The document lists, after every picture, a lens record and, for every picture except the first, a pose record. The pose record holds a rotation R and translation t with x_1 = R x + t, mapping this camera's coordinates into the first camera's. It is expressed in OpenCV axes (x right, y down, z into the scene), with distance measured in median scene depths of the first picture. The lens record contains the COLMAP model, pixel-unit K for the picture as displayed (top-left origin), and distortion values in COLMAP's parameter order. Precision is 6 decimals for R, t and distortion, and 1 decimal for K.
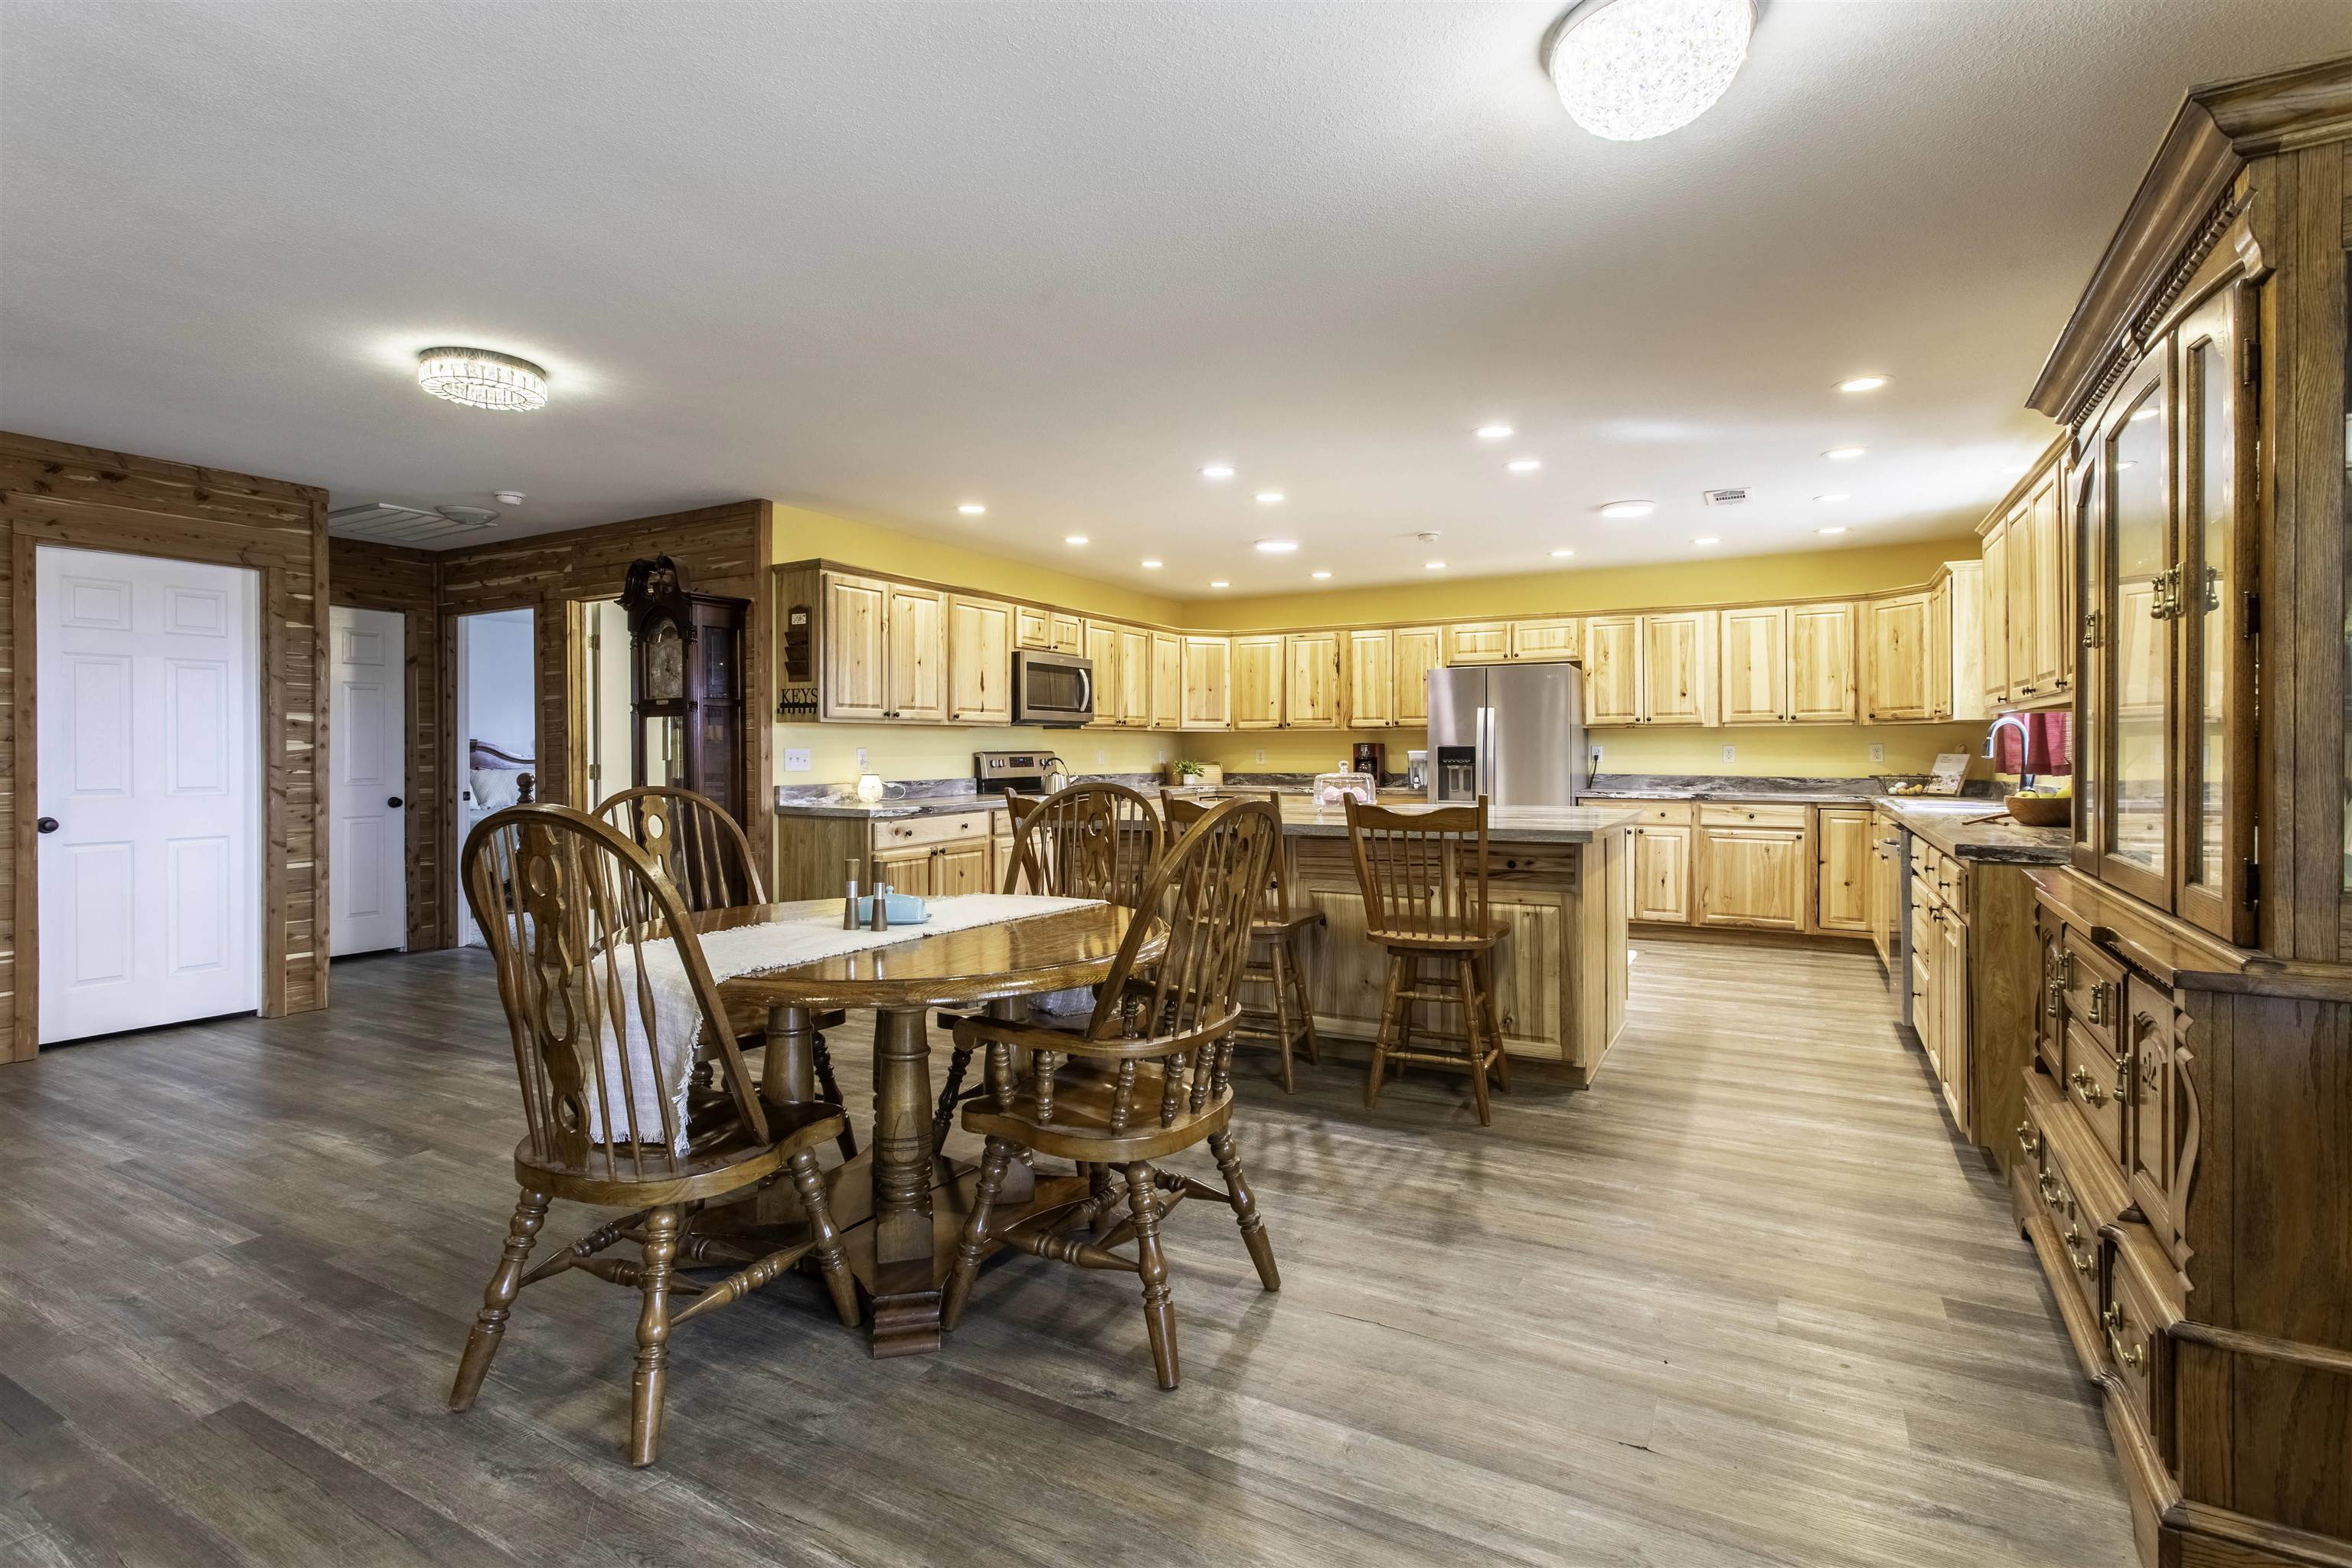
lens RADIAL K [[1034.9, 0, 1160.0], [0, 1034.9, 740.5], [0, 0, 1]] dist [0.000983, 0.000582]
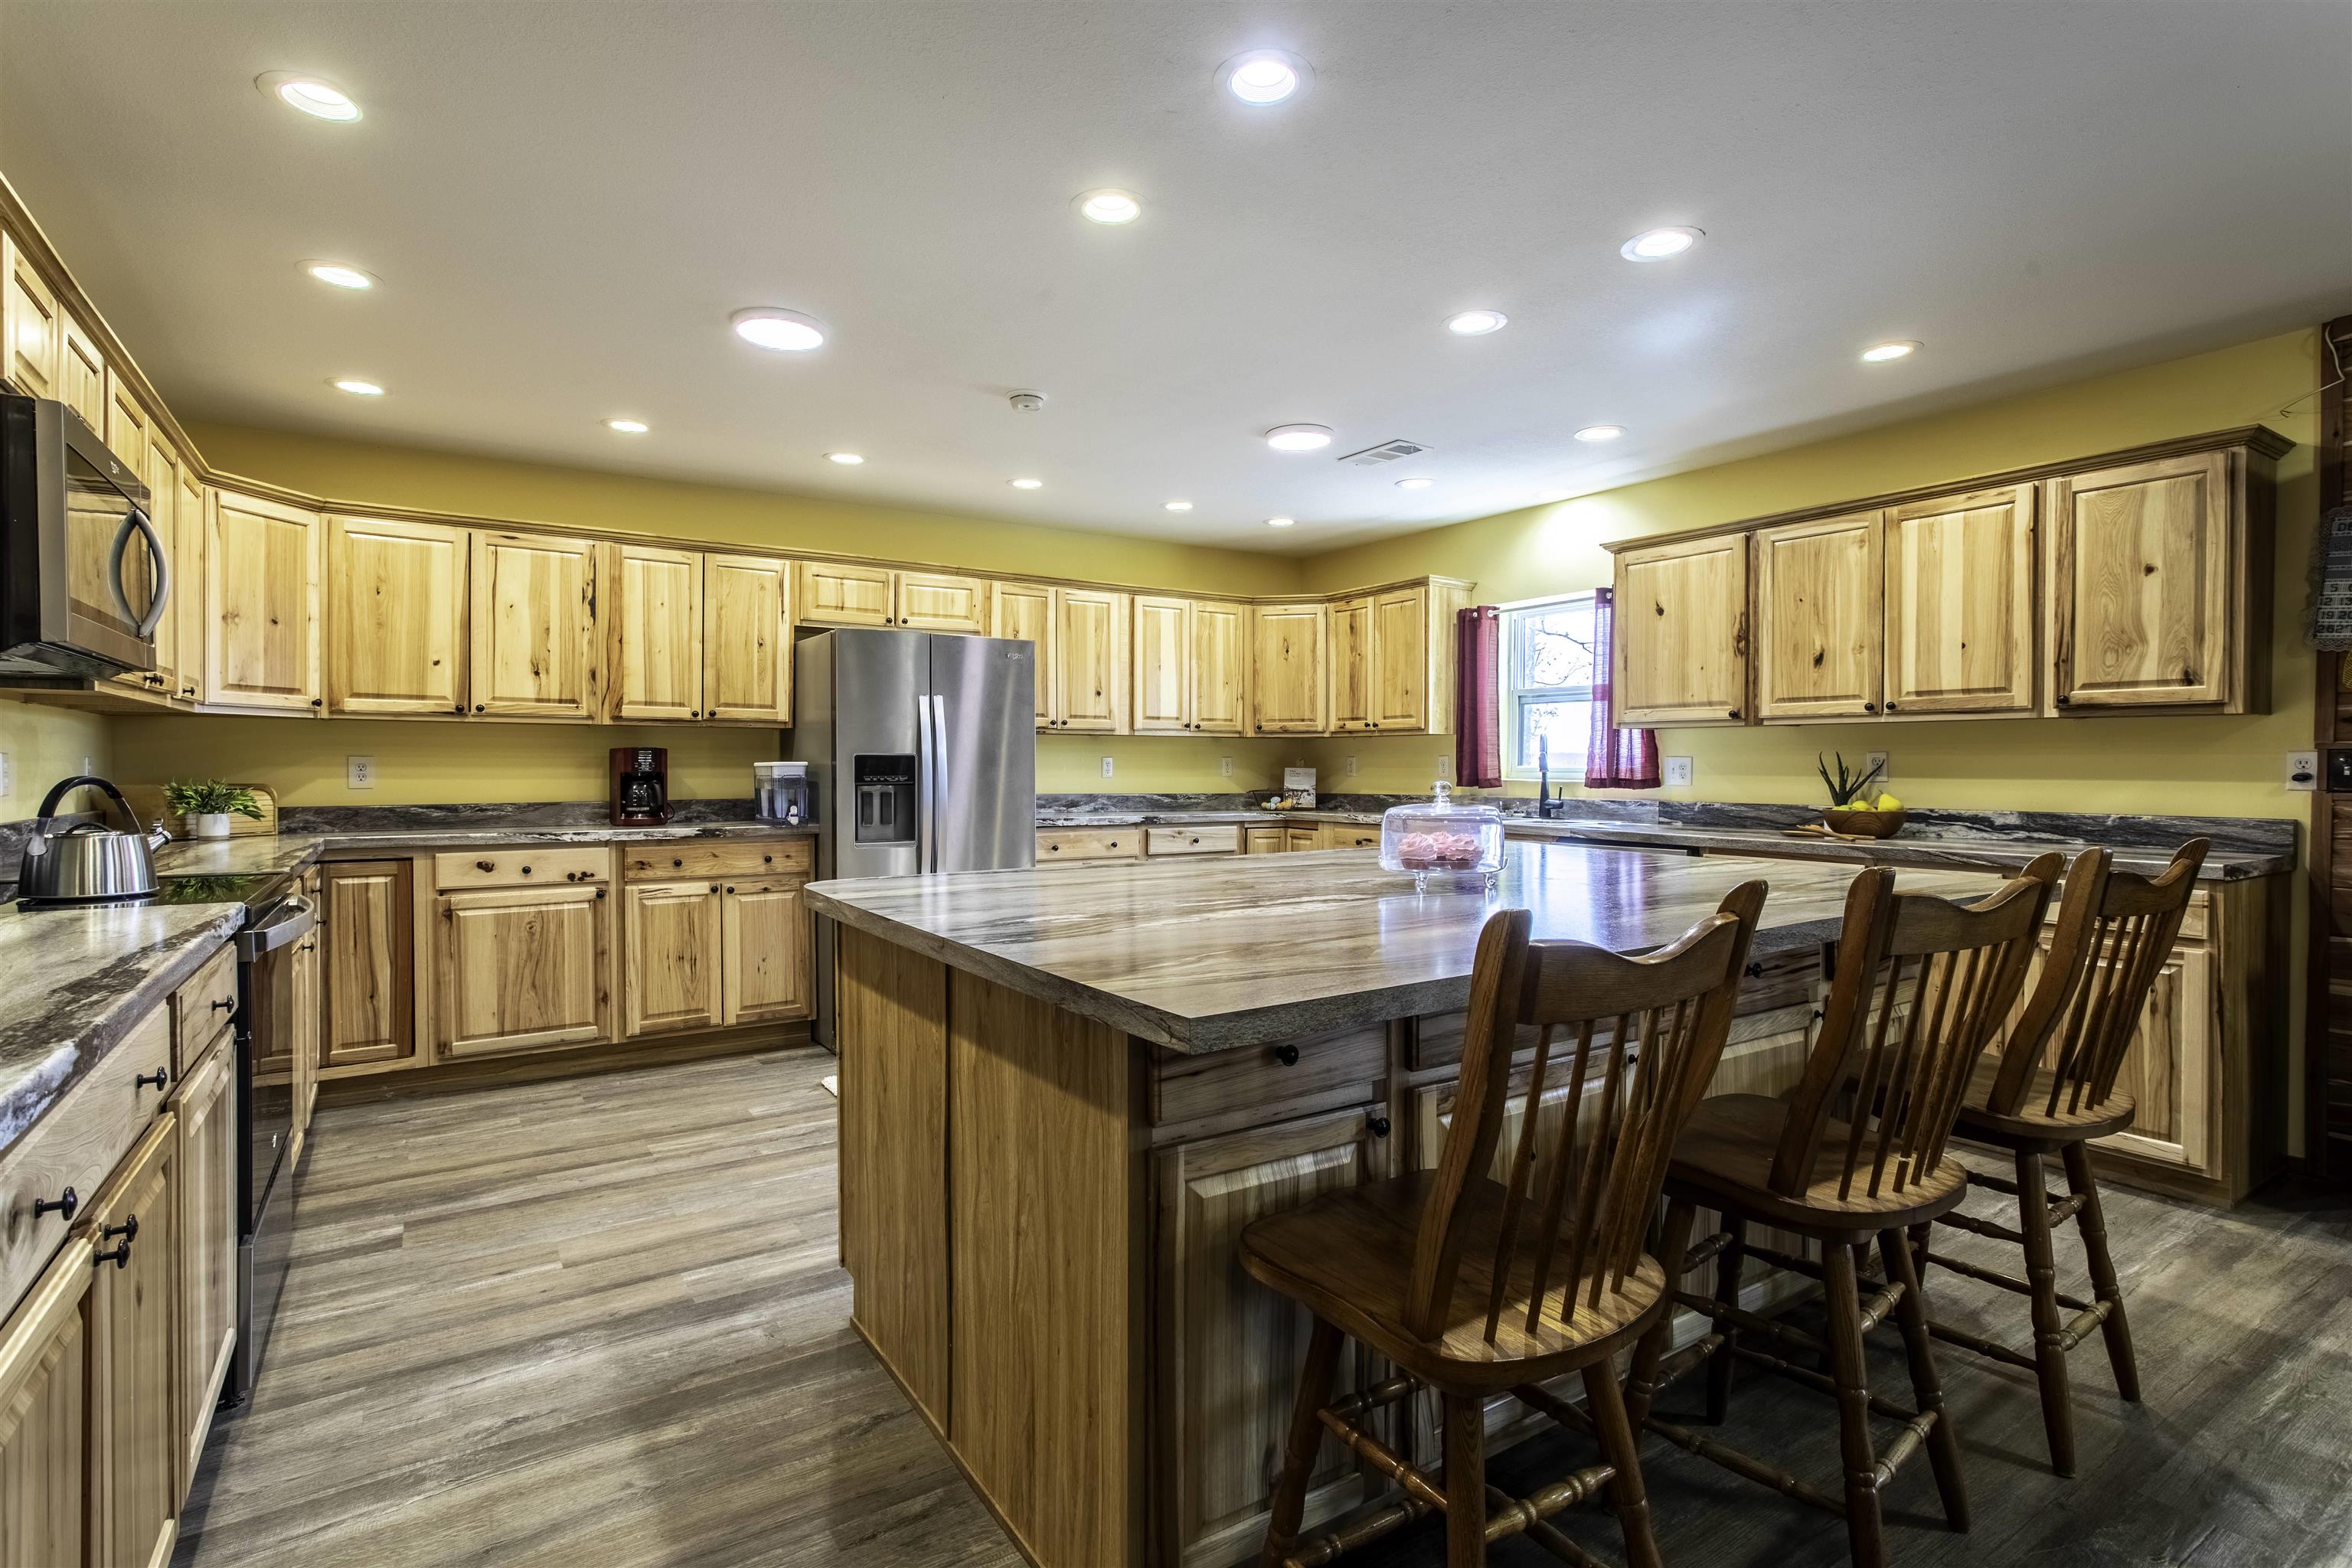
lens RADIAL K [[1124.7, 0, 1123.8], [0, 1124.7, 759.0], [0, 0, 1]] dist [-0.000292, 0.002617]
pose [[0.483267, 0.008224, 0.875434, -0.268227], [-0.012329, 0.999921, -0.002587, 0.009081], [-0.875386, -0.009543, 0.483330, 0.605045]]
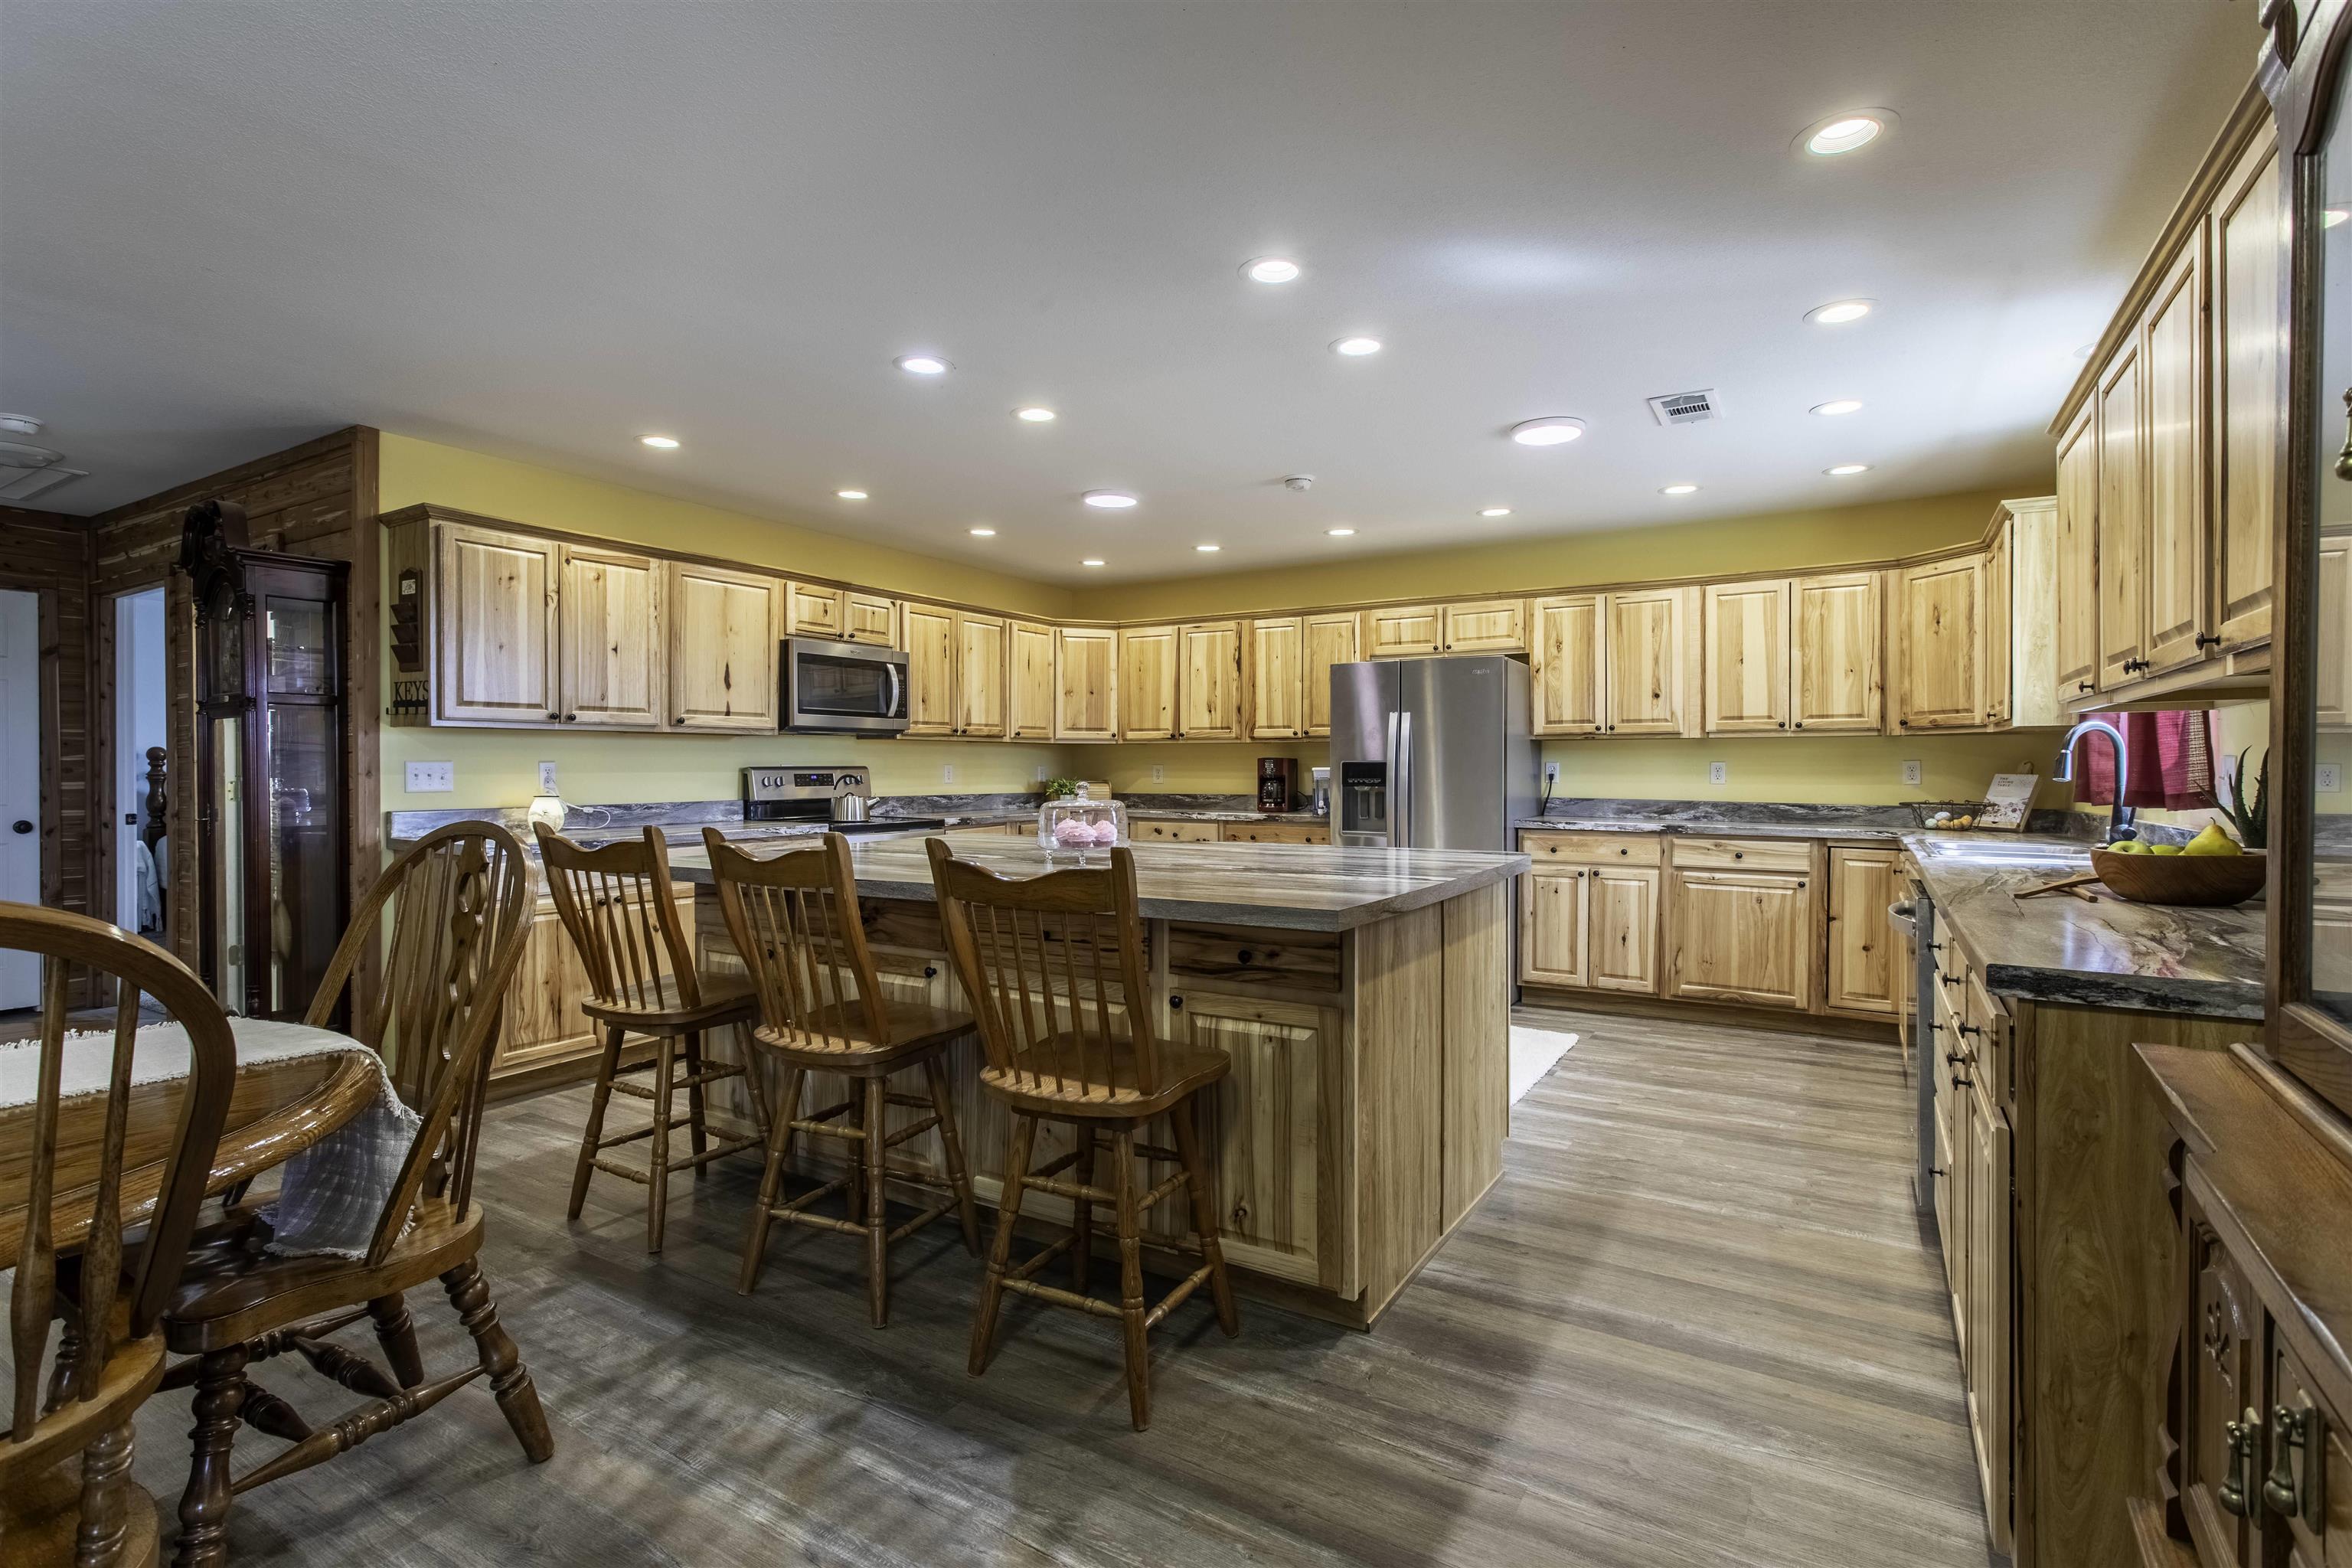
lens RADIAL K [[1058.2, 0, 1147.8], [0, 1058.2, 763.3], [0, 0, 1]] dist [0.001932, 0.000435]
pose [[0.999217, 0.003210, -0.039438, 0.171417], [-0.002930, 0.999970, 0.007141, 0.001542], [0.039459, -0.007019, 0.999197, 0.212715]]
